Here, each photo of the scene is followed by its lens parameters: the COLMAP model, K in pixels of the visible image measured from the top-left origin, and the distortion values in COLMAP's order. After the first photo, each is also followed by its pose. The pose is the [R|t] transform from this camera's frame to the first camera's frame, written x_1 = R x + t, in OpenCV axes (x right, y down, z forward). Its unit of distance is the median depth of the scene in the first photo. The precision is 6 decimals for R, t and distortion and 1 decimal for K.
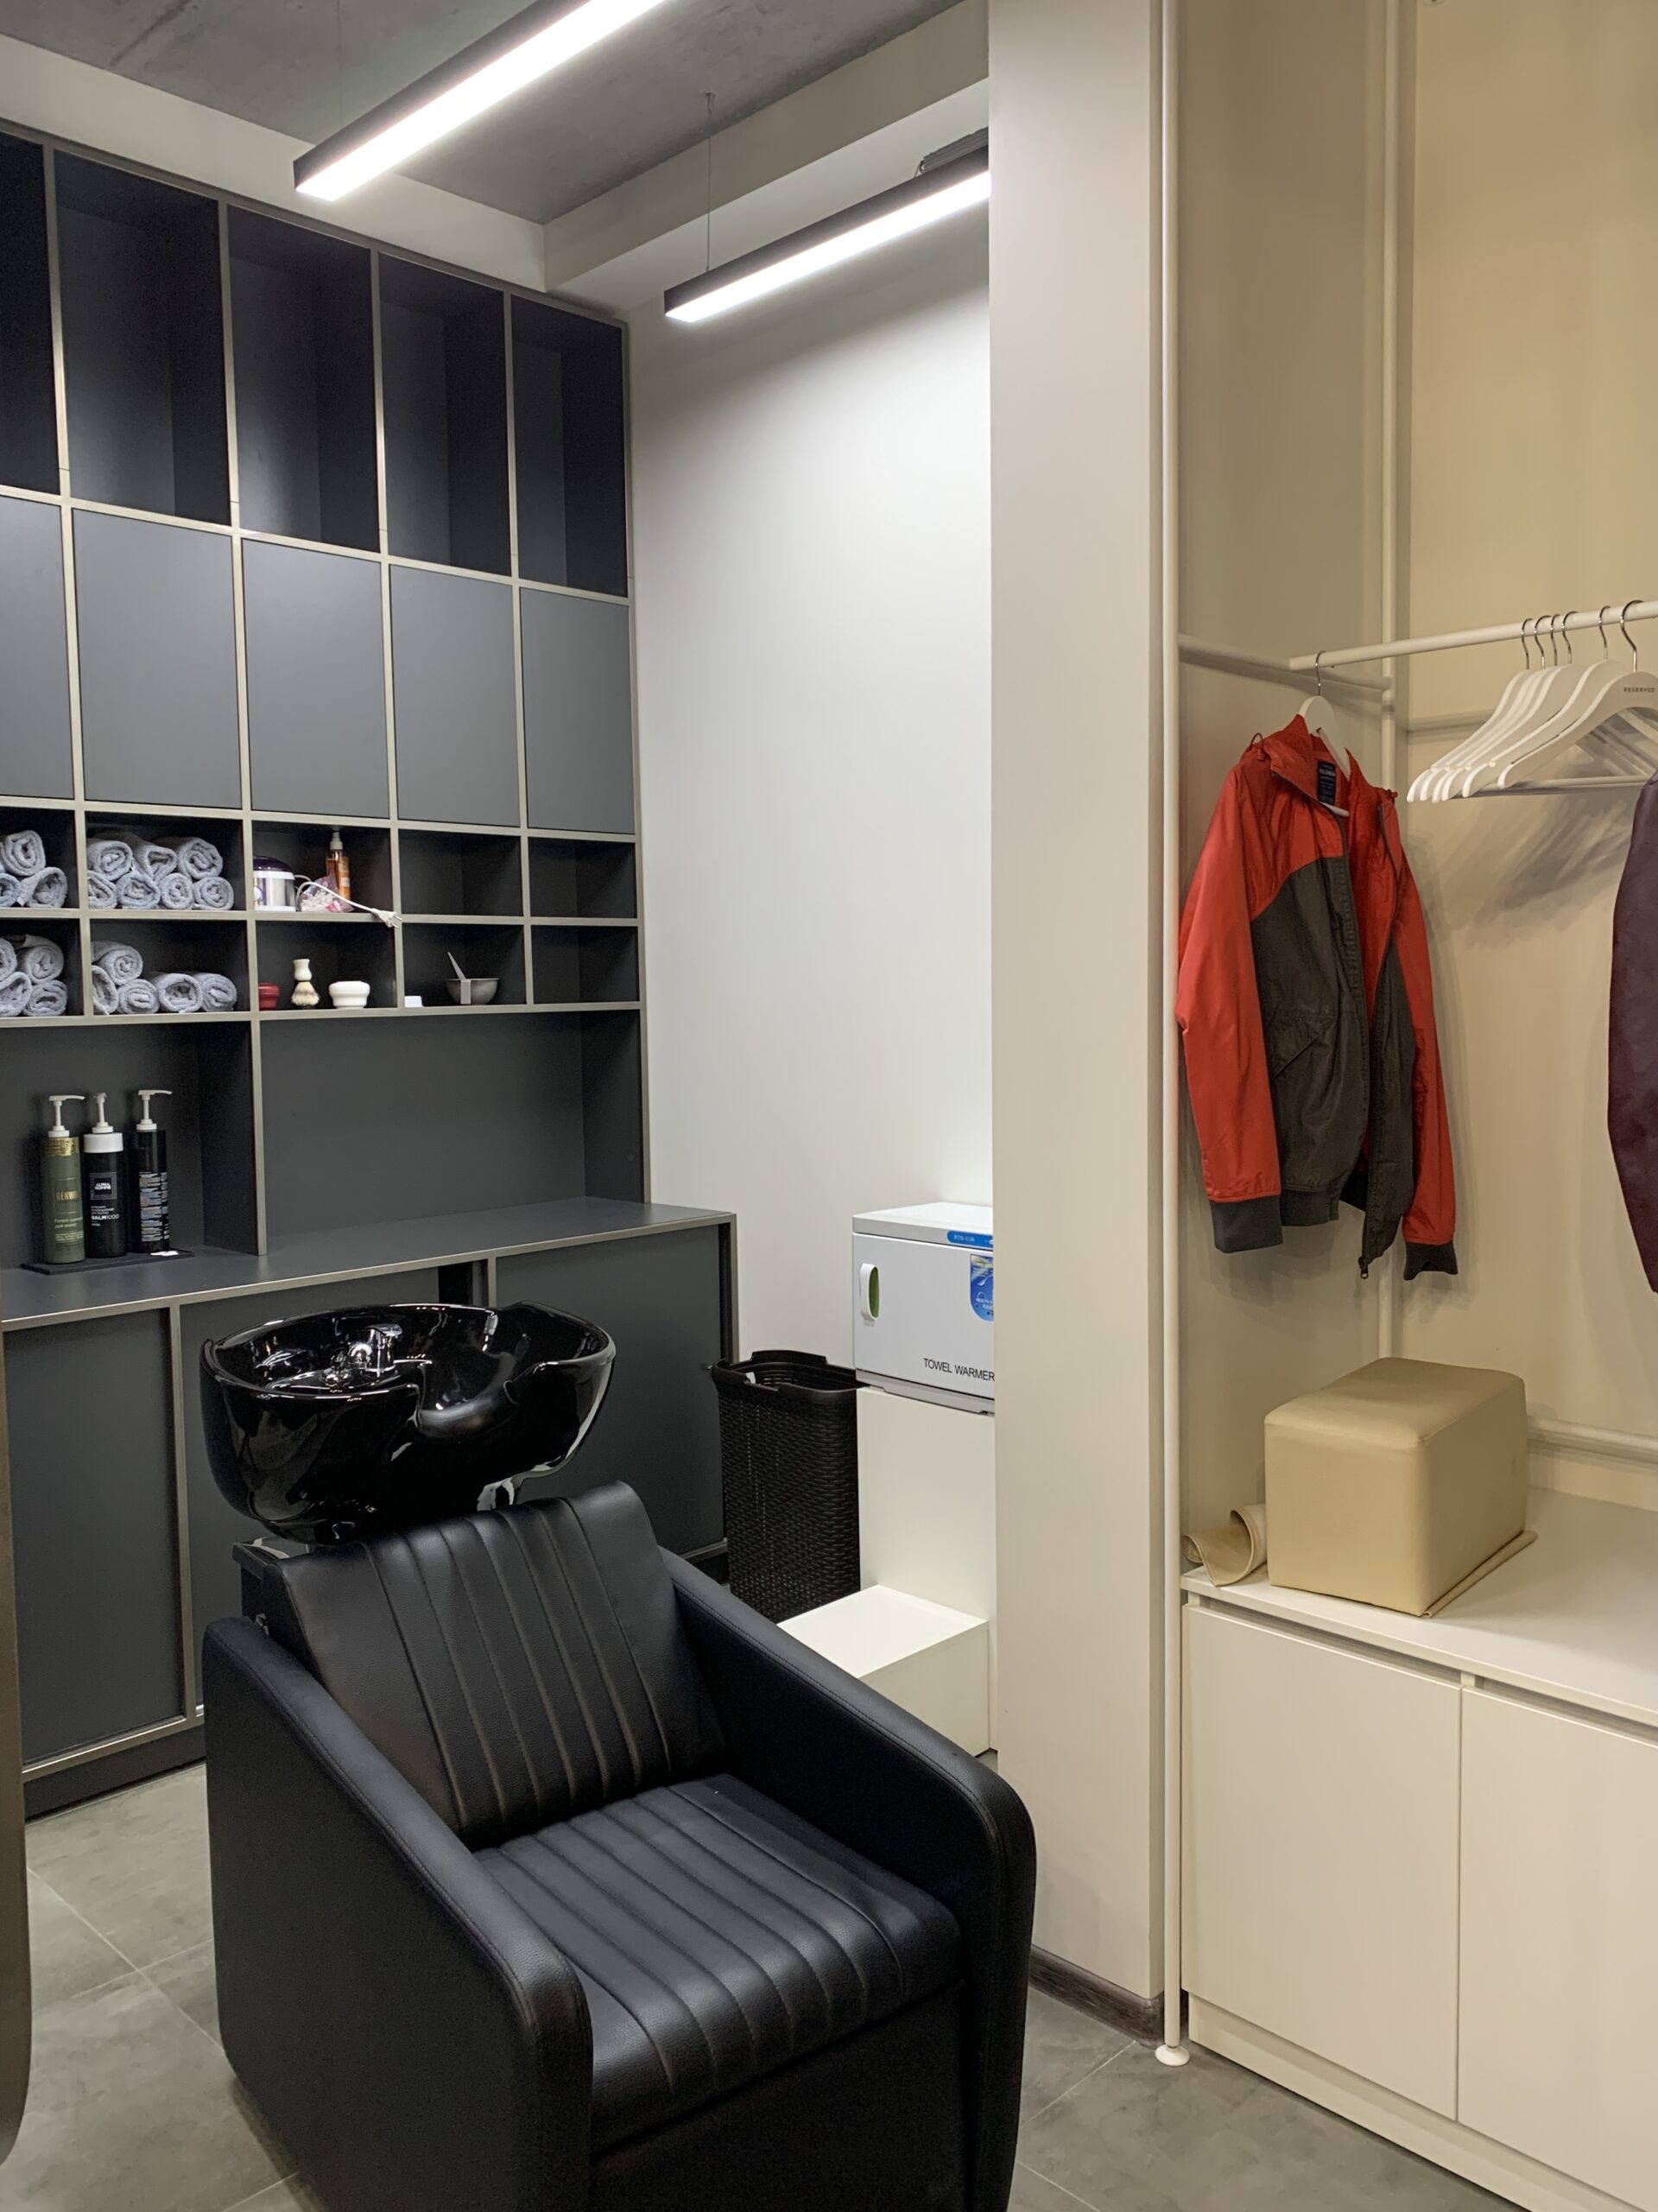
lens RADIAL K [[1782.7, 0, 841.3], [0, 1782.7, 1100.4], [0, 0, 1]] dist [0.009861, -0.000065]
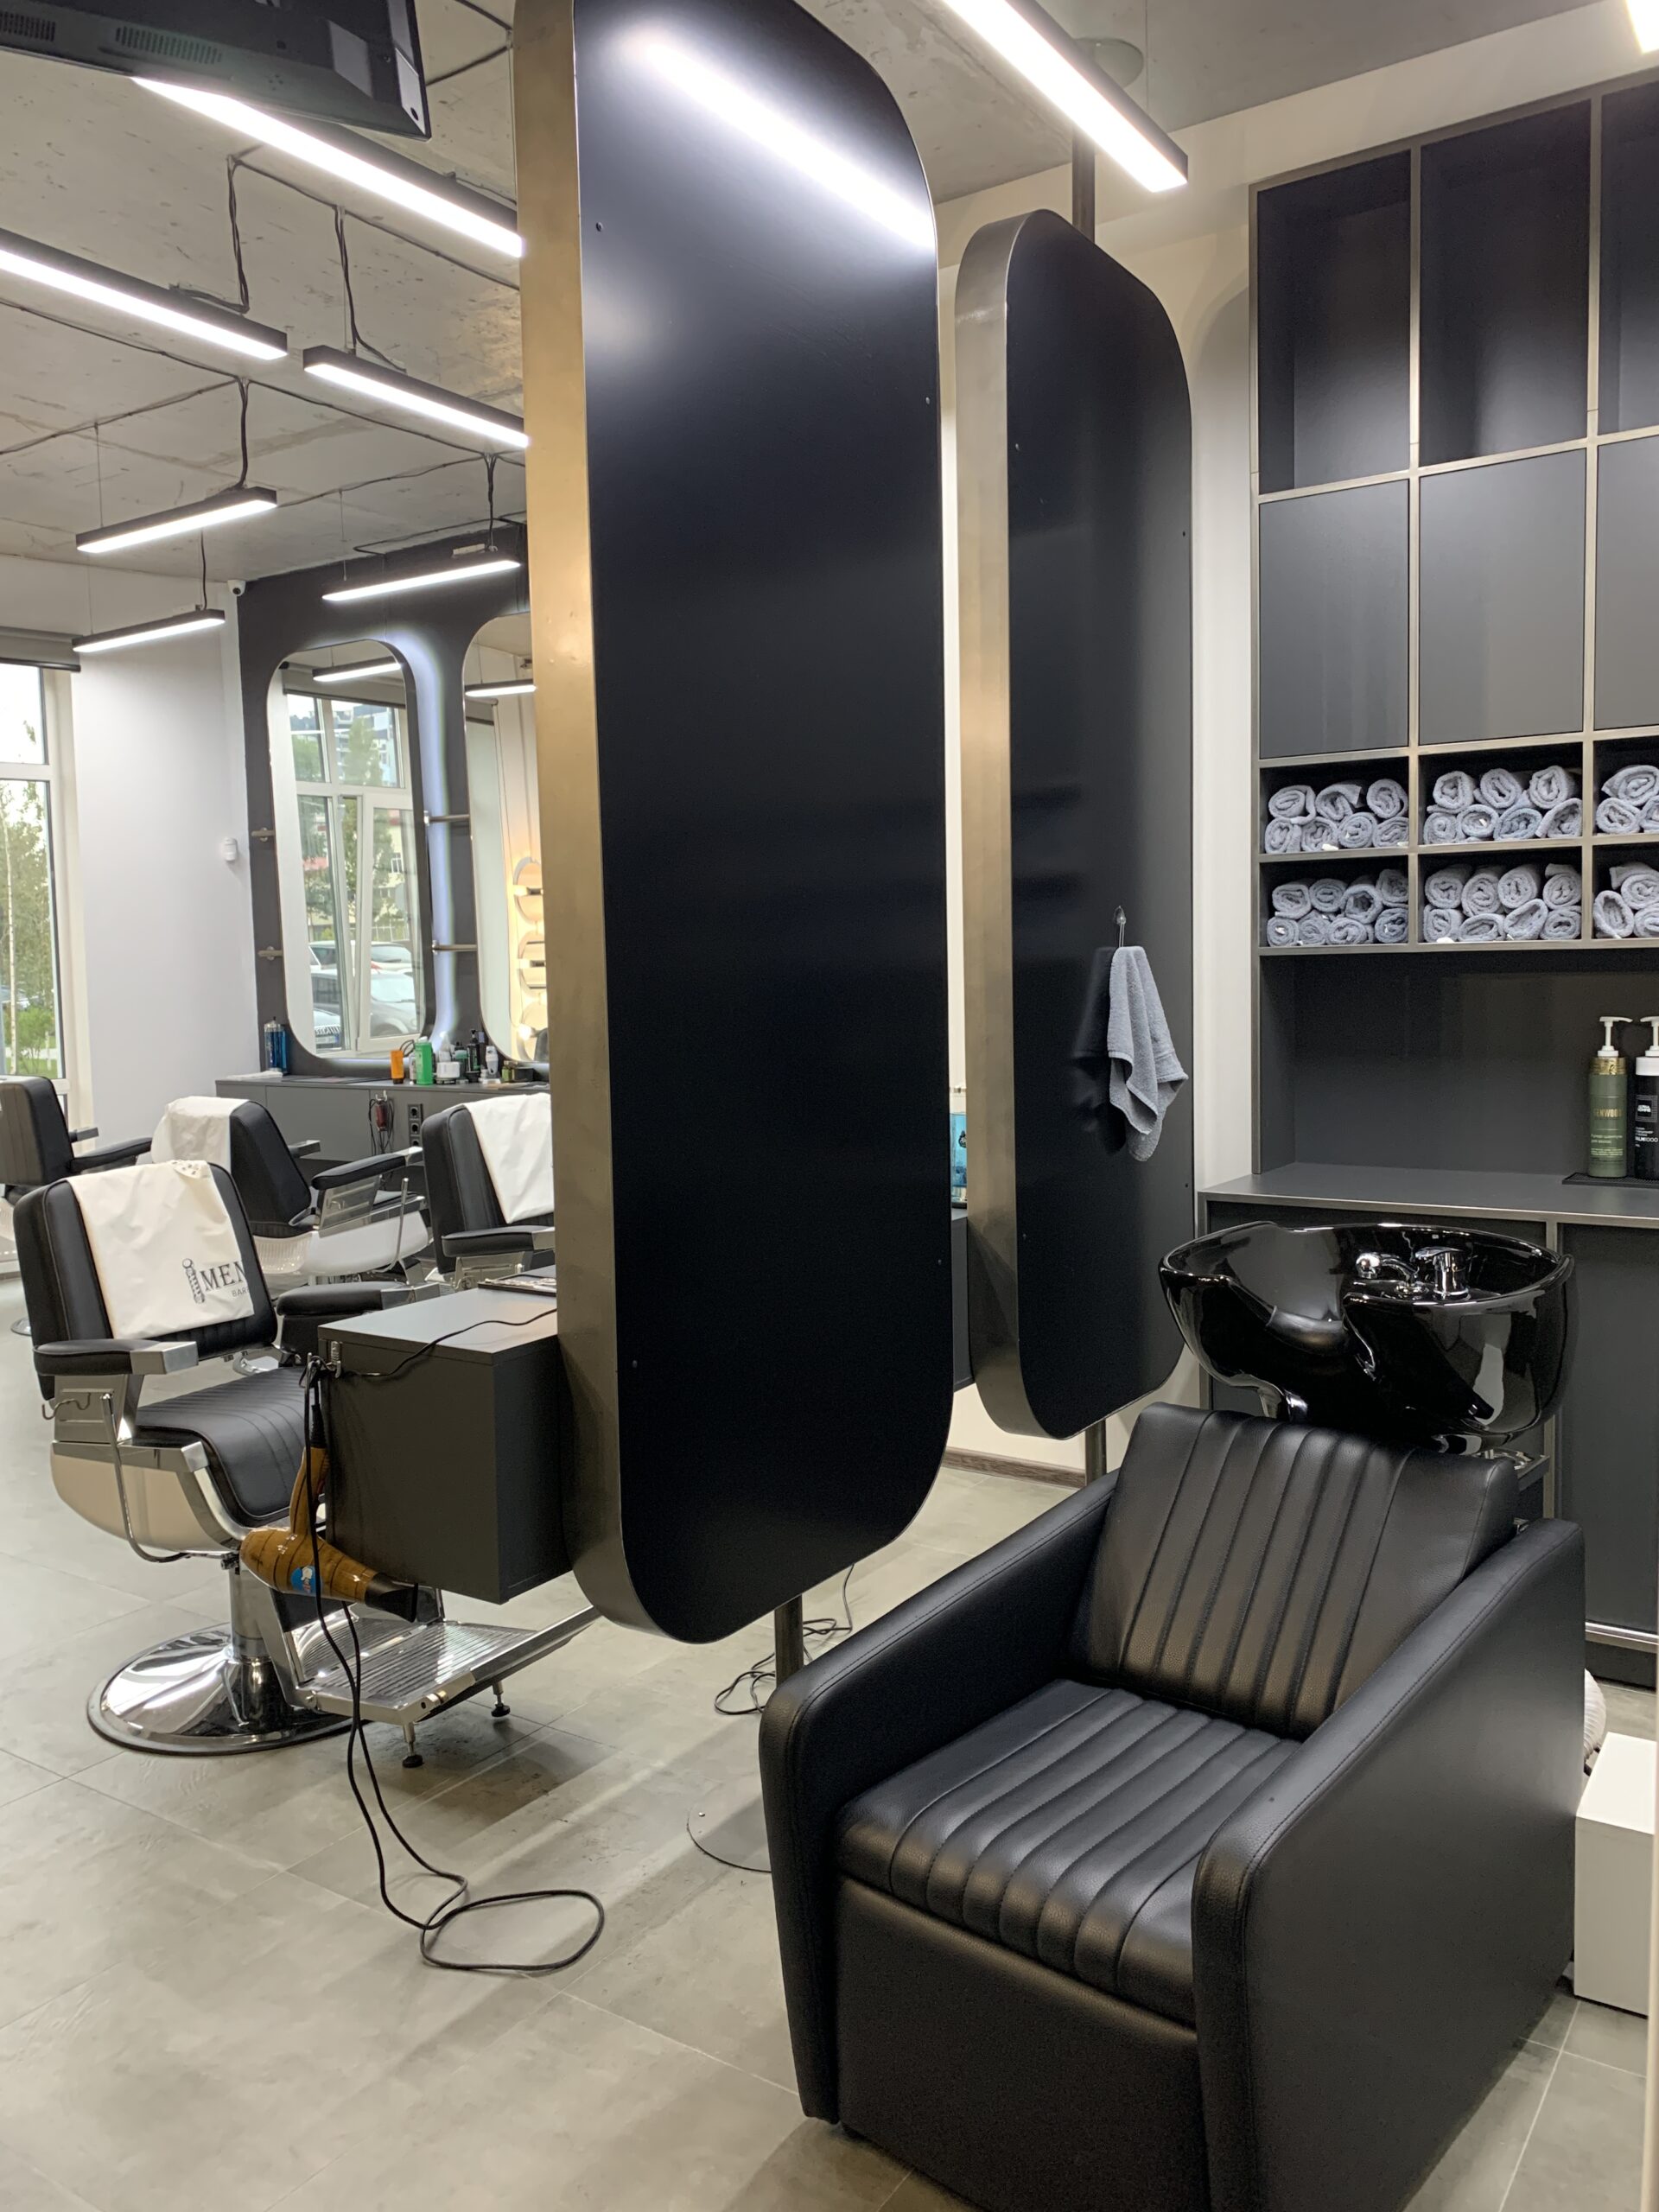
lens RADIAL K [[1802.4, 0, 914.3], [0, 1802.4, 1151.5], [0, 0, 1]] dist [0.021550, -0.006767]
pose [[0.169730, 0.127308, -0.977233, 0.563081], [-0.053626, 0.991345, 0.119832, -0.030895], [0.984030, 0.032066, 0.175088, 0.437577]]
